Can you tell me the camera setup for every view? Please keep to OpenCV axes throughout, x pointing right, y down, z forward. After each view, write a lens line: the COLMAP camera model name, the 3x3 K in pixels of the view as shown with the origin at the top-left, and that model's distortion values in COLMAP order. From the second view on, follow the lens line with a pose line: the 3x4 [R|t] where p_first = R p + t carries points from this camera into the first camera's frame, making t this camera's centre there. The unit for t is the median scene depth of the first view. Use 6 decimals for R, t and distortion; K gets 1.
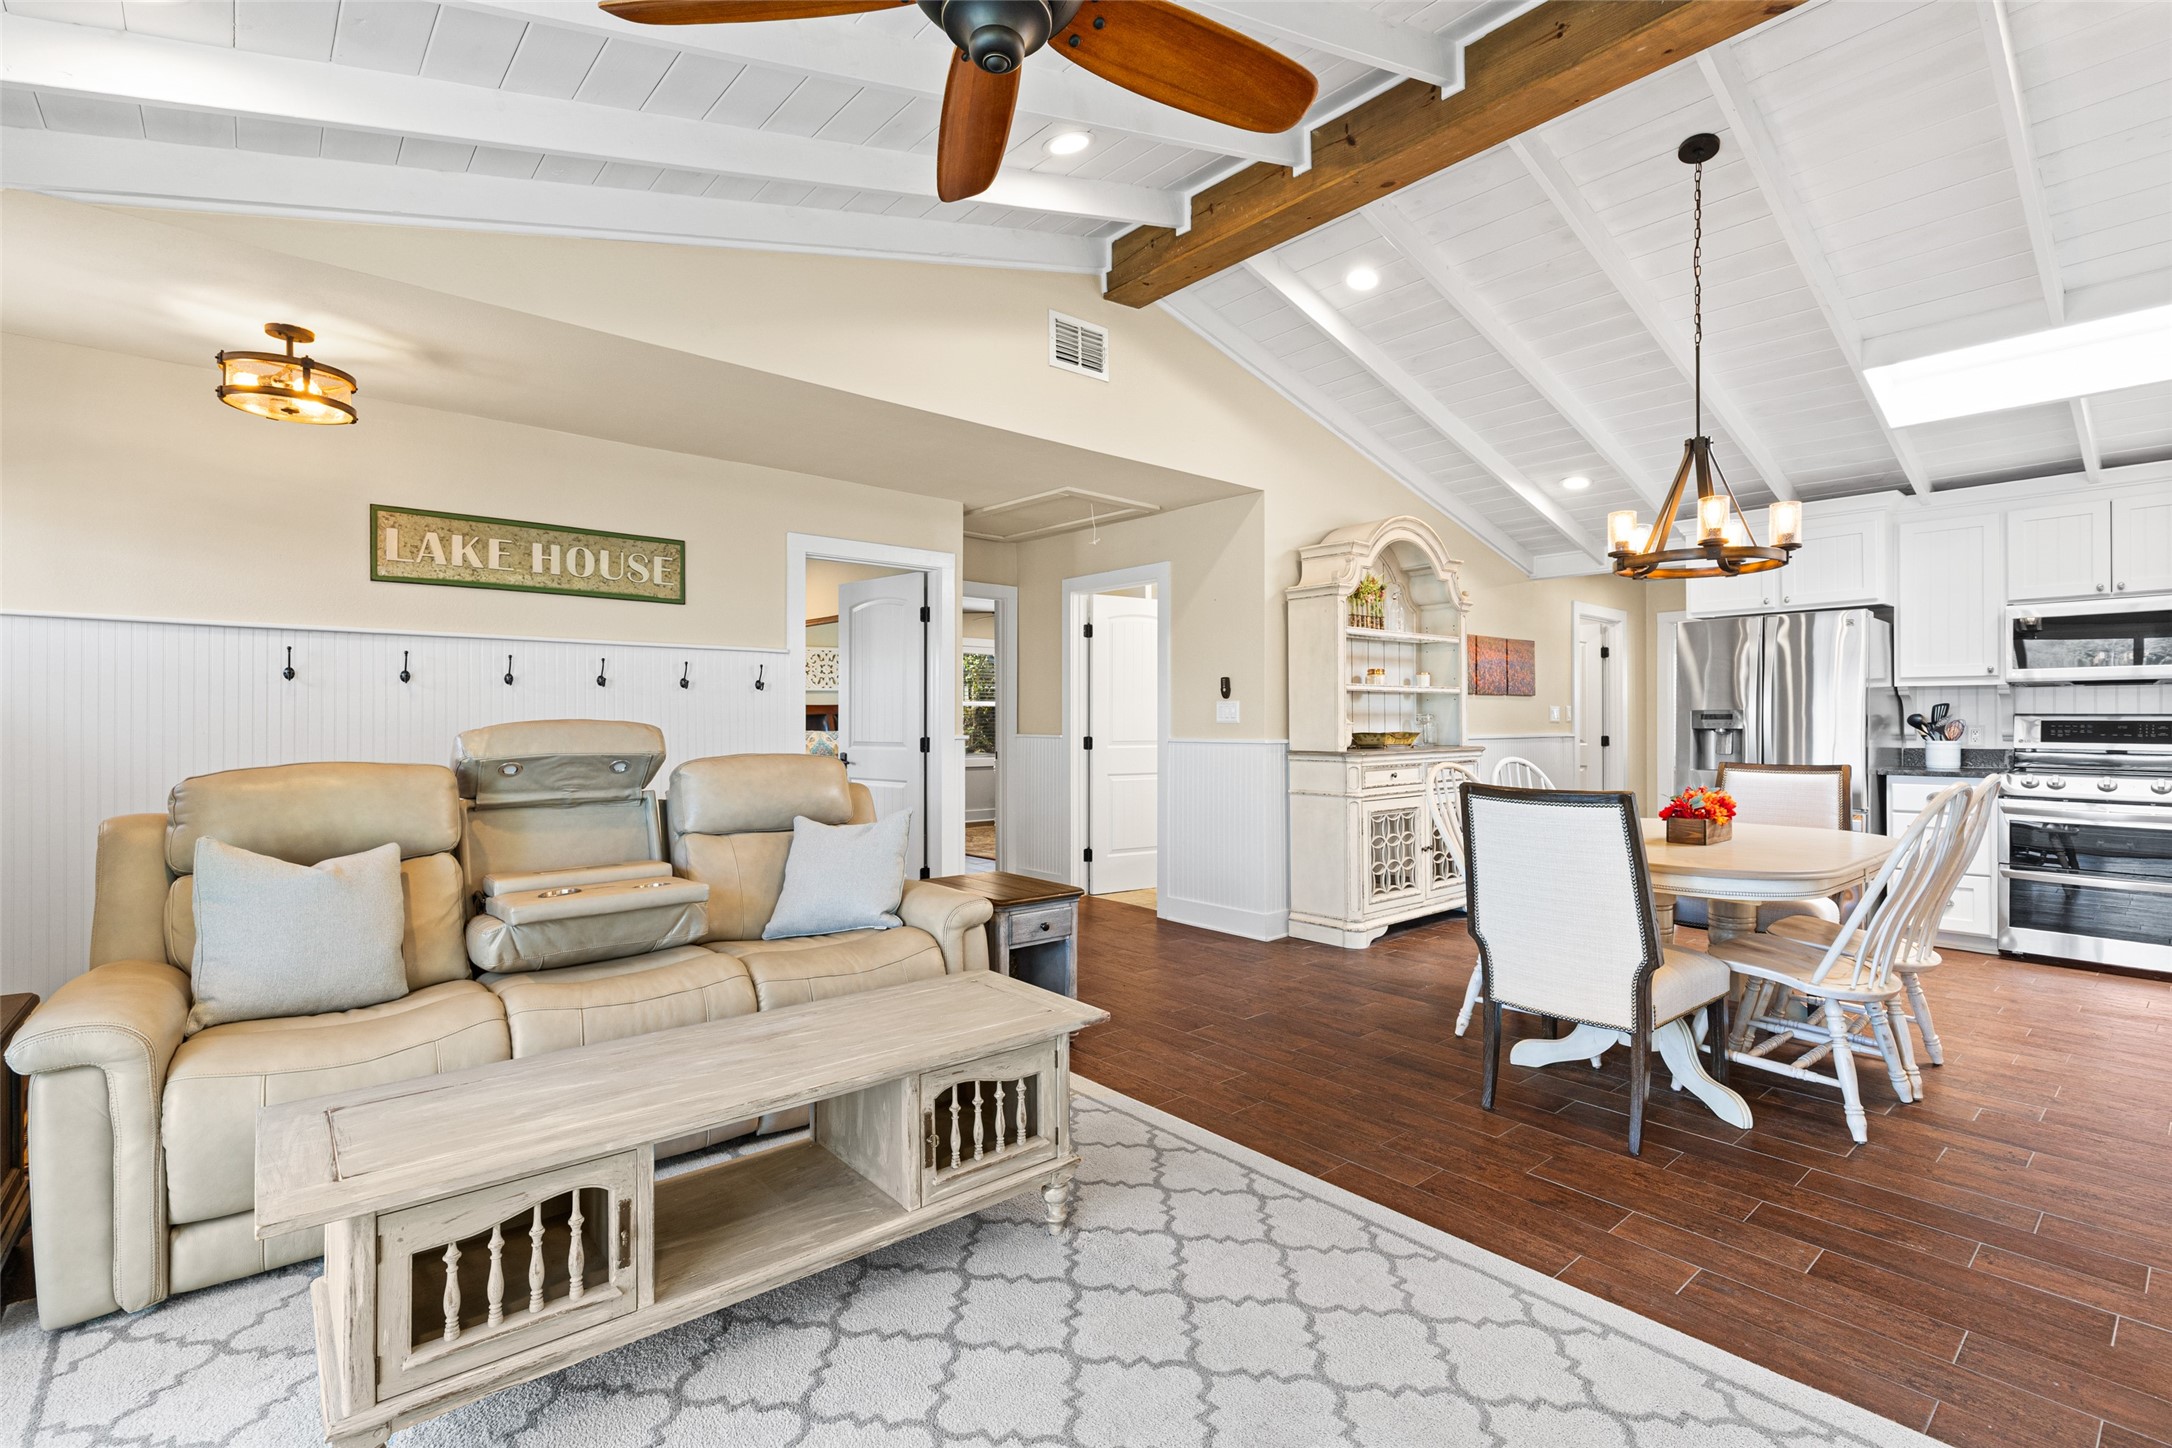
lens RADIAL K [[979.8, 0, 1075.4], [0, 979.8, 727.6], [0, 0, 1]] dist [0.002533, -0.000177]
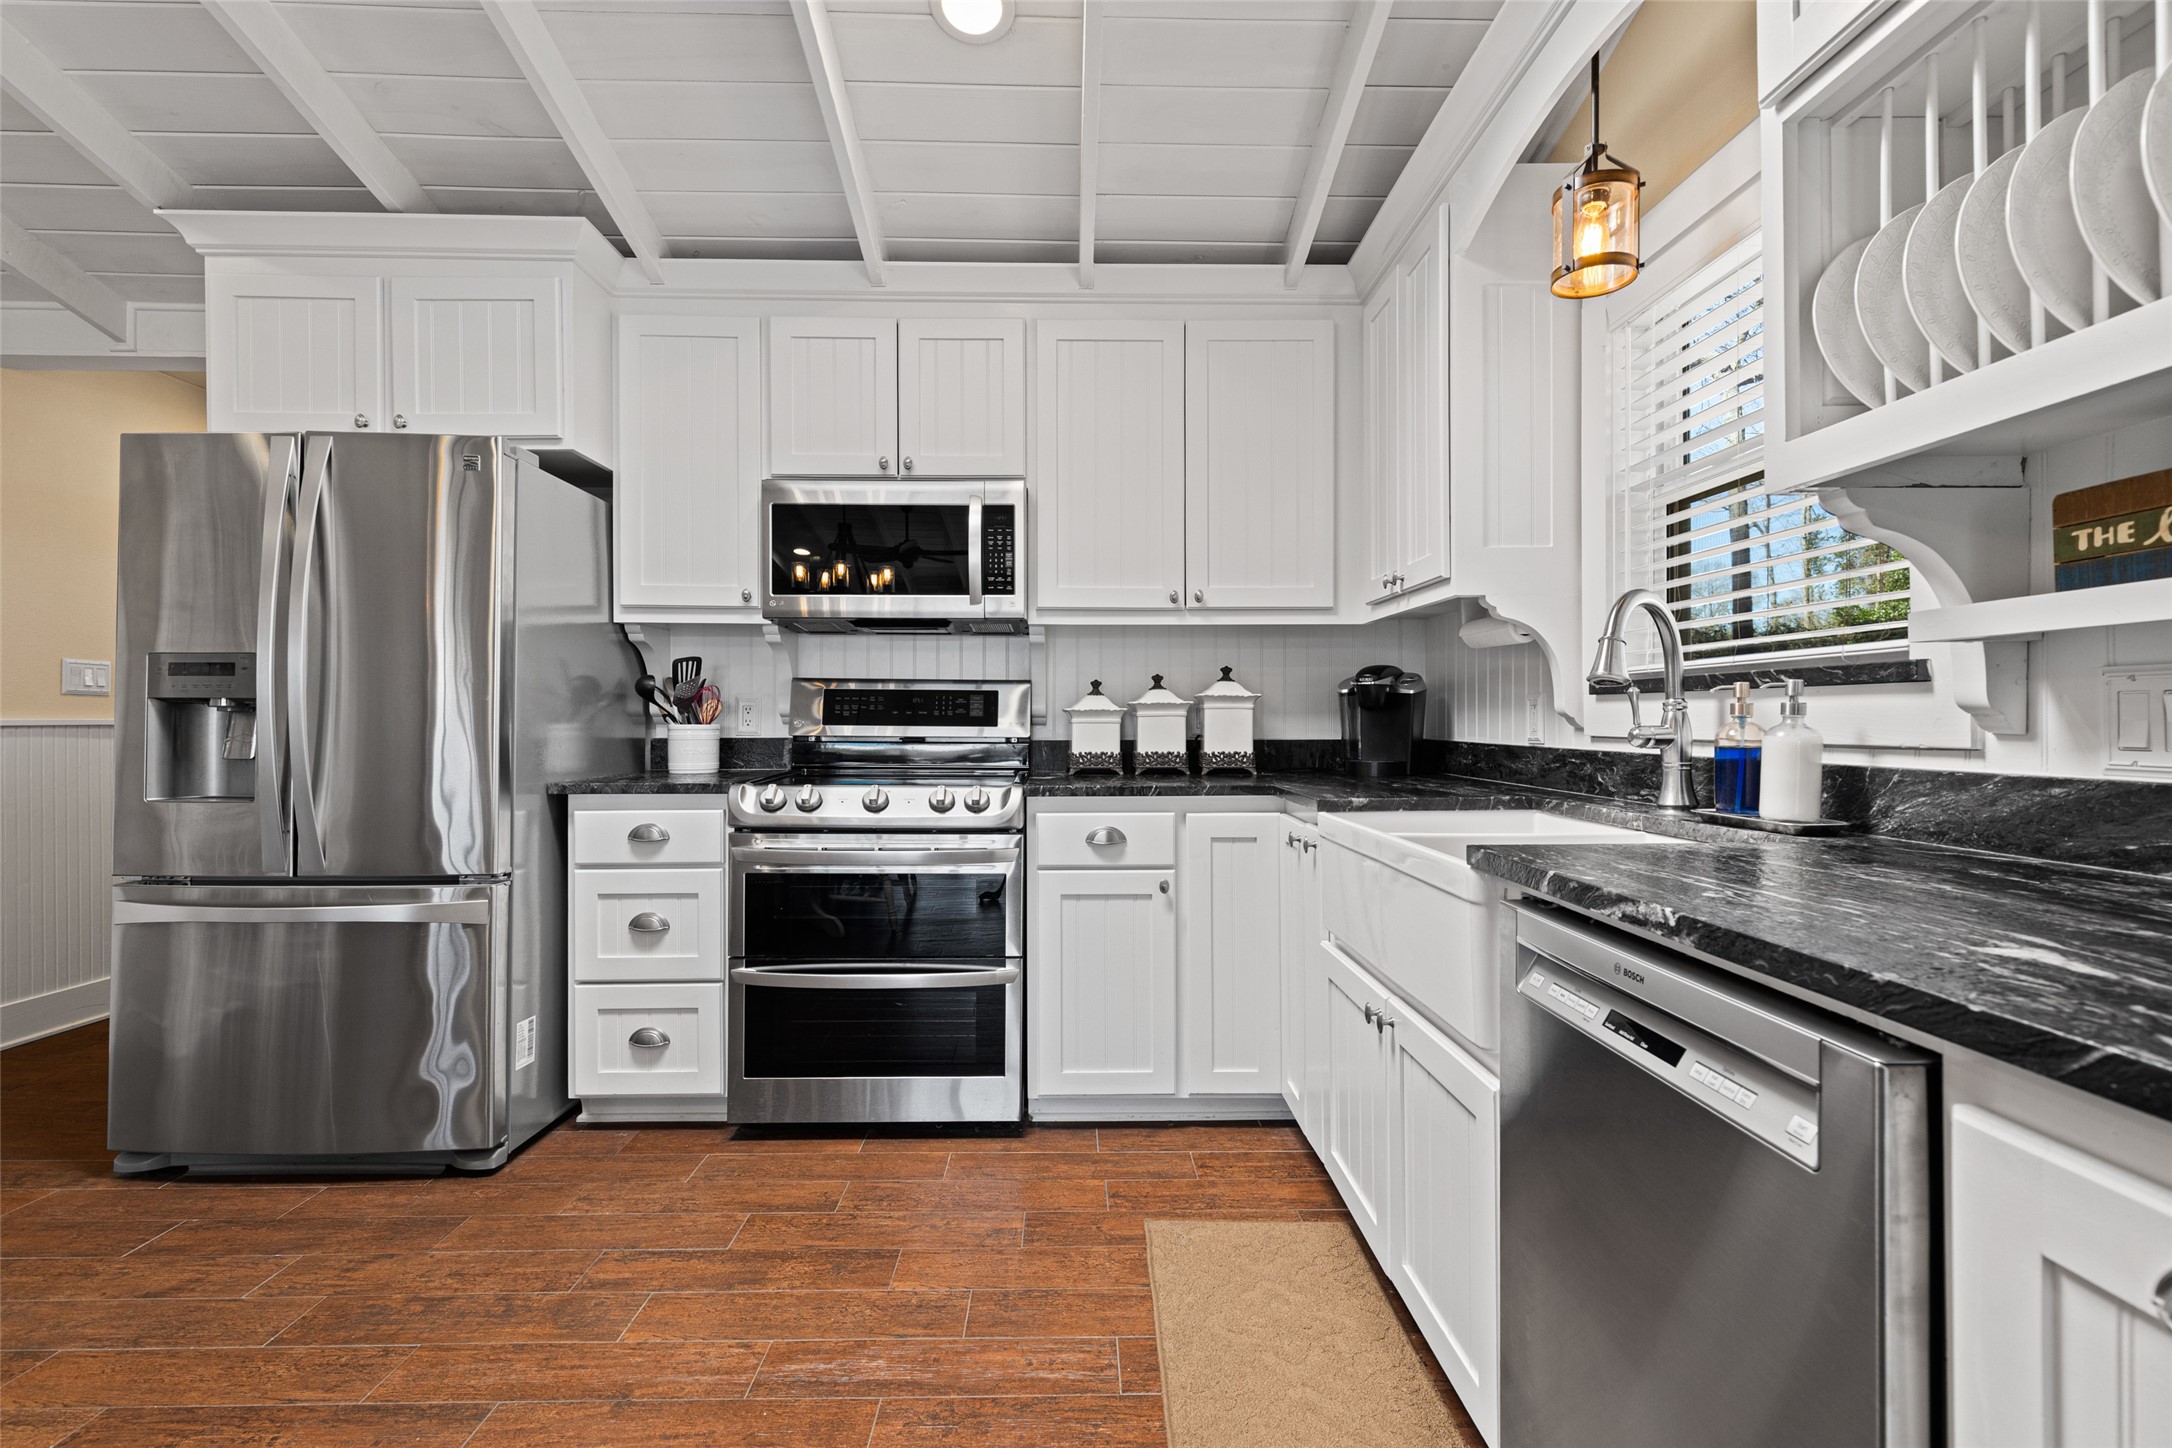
lens RADIAL K [[979.8, 0, 1098.1], [0, 979.8, 715.5], [0, 0, 1]] dist [0.002533, -0.000177]
pose [[0.617797, 0.002198, 0.786335, 0.615561], [0.004790, 0.999967, -0.006558, 0.013641], [-0.786323, 0.007818, 0.617766, 0.498295]]
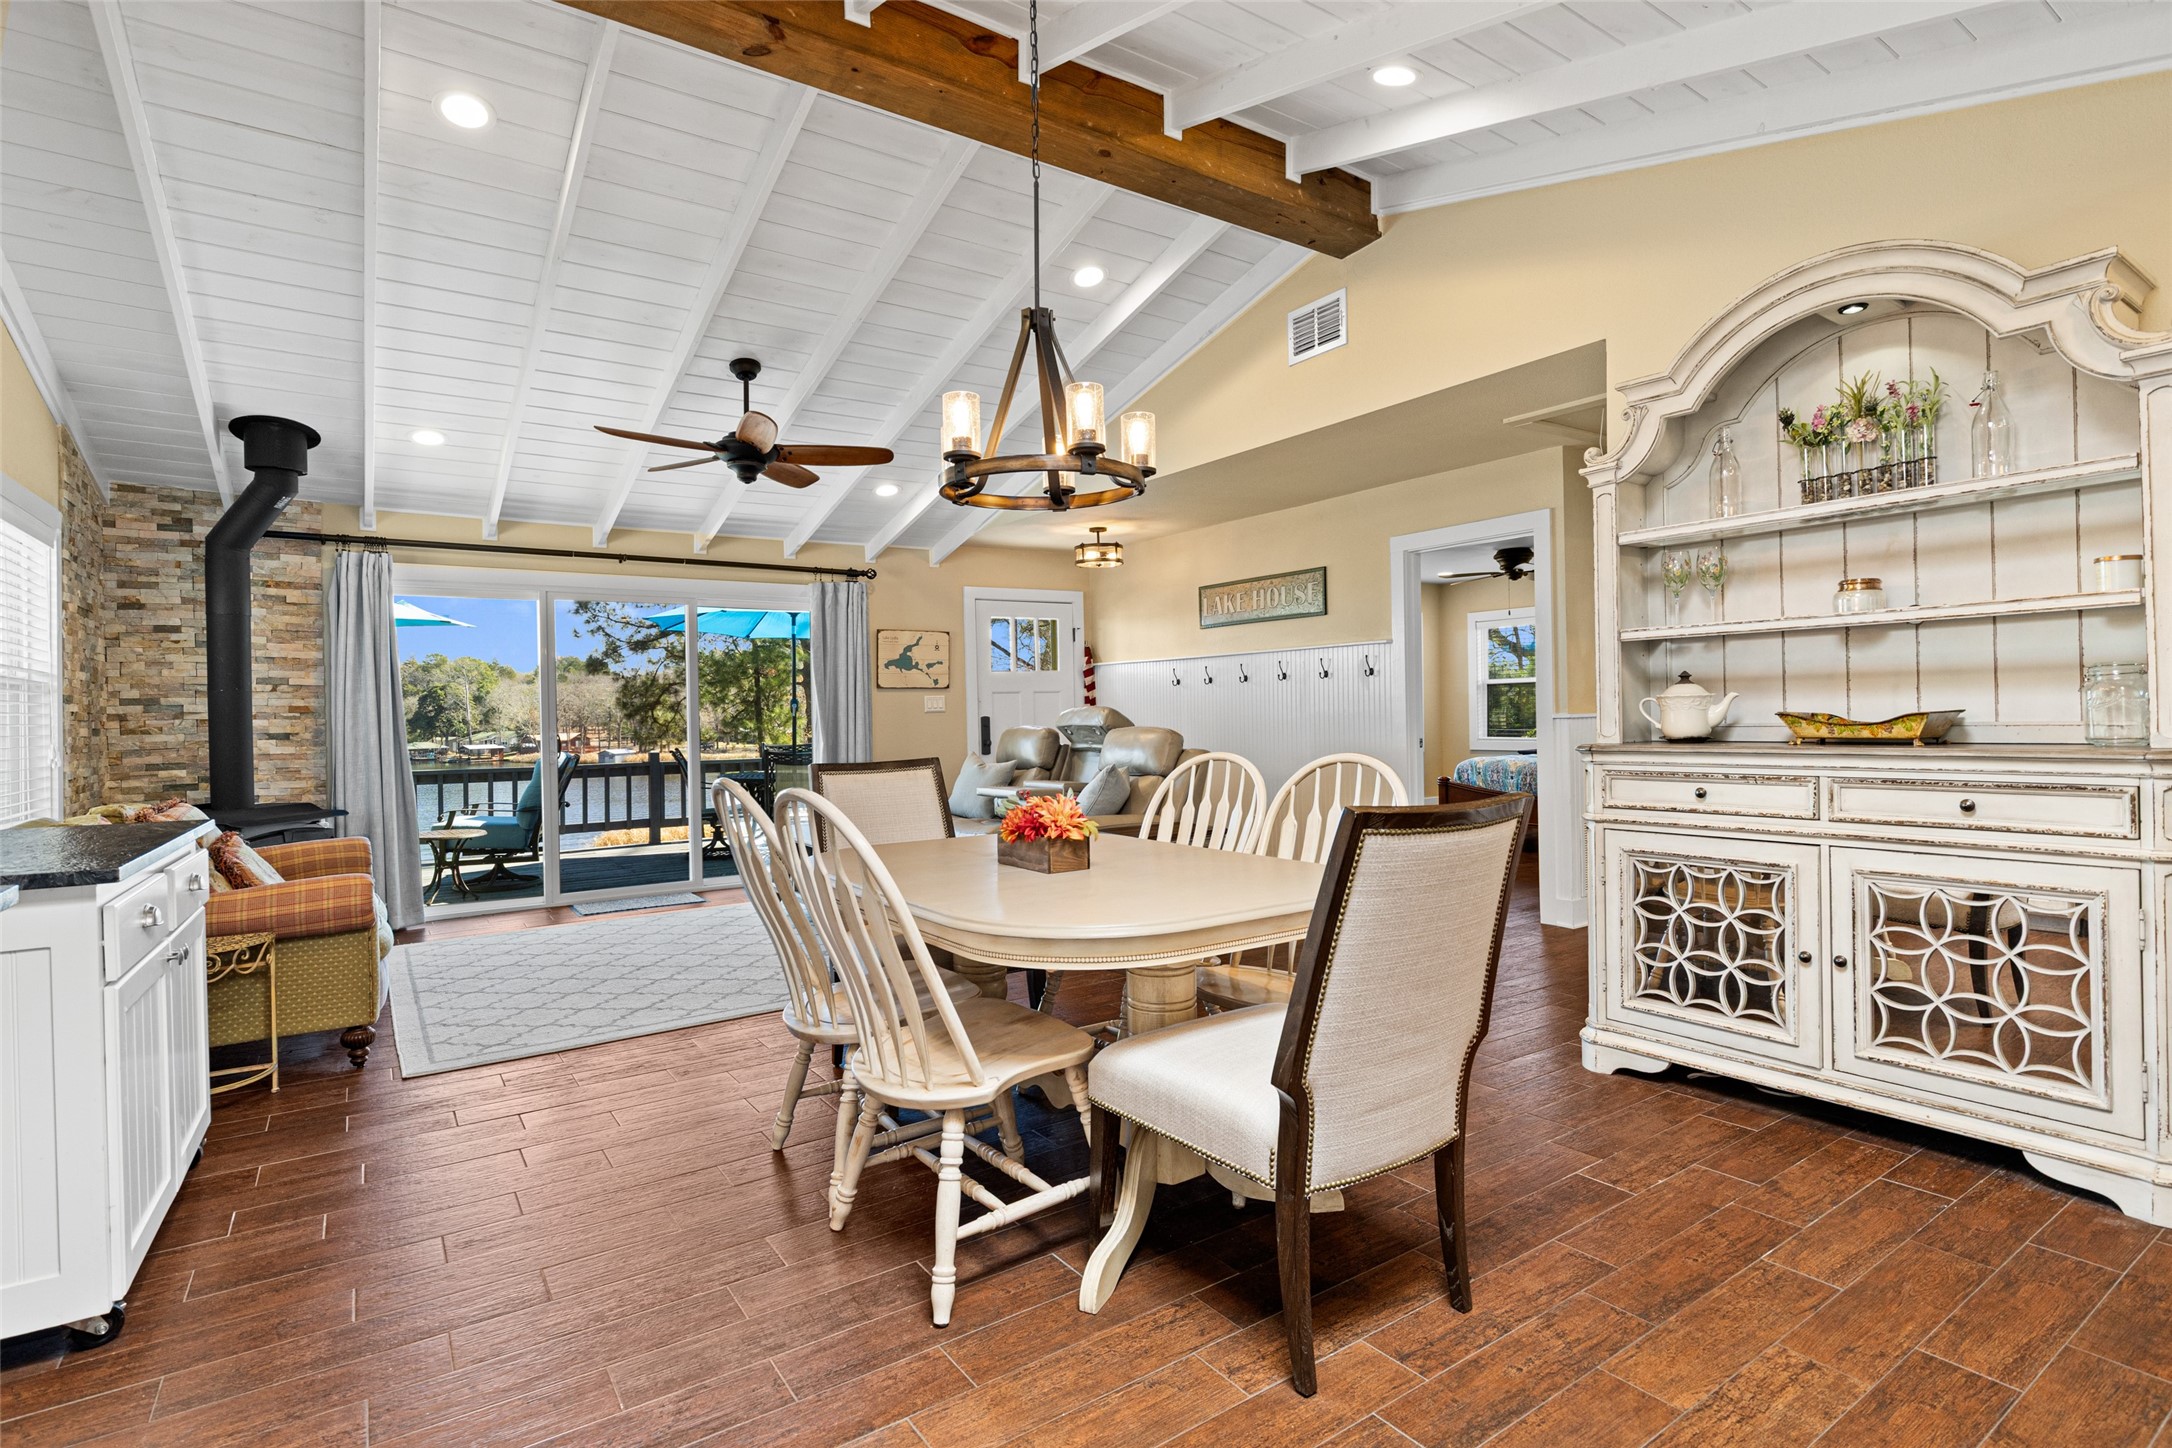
lens RADIAL K [[1066.4, 0, 1081.7], [0, 1066.4, 719.8], [0, 0, 1]] dist [-0.000429, -0.000092]
pose [[-0.103393, 0.007601, -0.994612, 0.963948], [0.010168, 0.999927, 0.006585, 0.001998], [0.994589, -0.009432, -0.103463, 0.751199]]
